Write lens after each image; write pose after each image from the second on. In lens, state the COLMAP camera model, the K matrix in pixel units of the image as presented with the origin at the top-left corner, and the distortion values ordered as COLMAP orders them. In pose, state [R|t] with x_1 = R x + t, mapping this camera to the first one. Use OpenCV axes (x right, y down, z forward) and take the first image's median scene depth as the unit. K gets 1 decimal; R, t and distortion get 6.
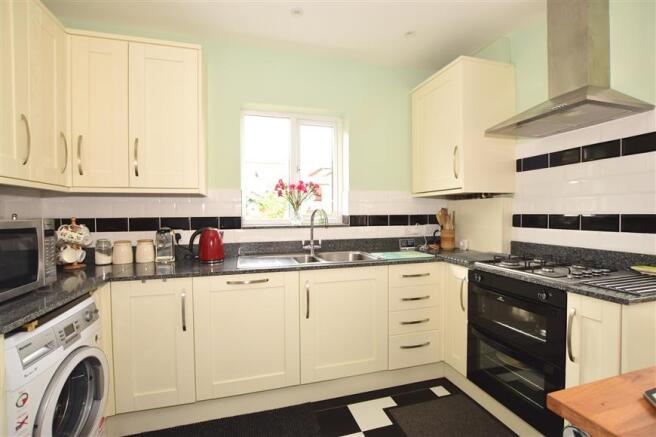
lens RADIAL K [[298.9, 0, 328.0], [0, 298.9, 218.5], [0, 0, 1]] dist [-0.002186, -0.000129]
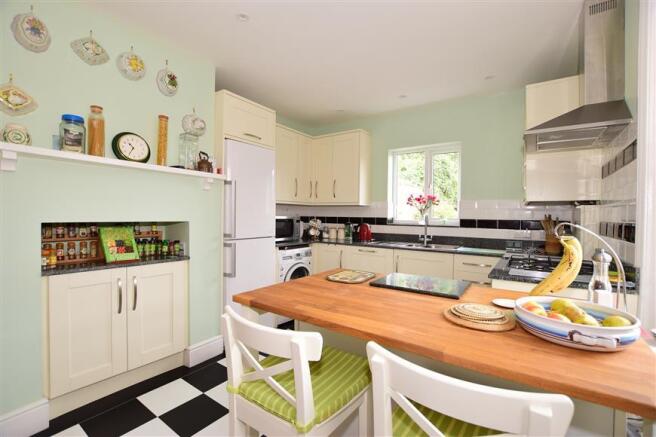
lens RADIAL K [[287.4, 0, 328.0], [0, 287.4, 218.5], [0, 0, 1]] dist [0.000454, 0.000029]
pose [[0.630268, 0.024353, -0.775996, 0.807352], [-0.033663, 0.999425, 0.004023, 0.002258], [0.775648, 0.023587, 0.630725, -0.292504]]
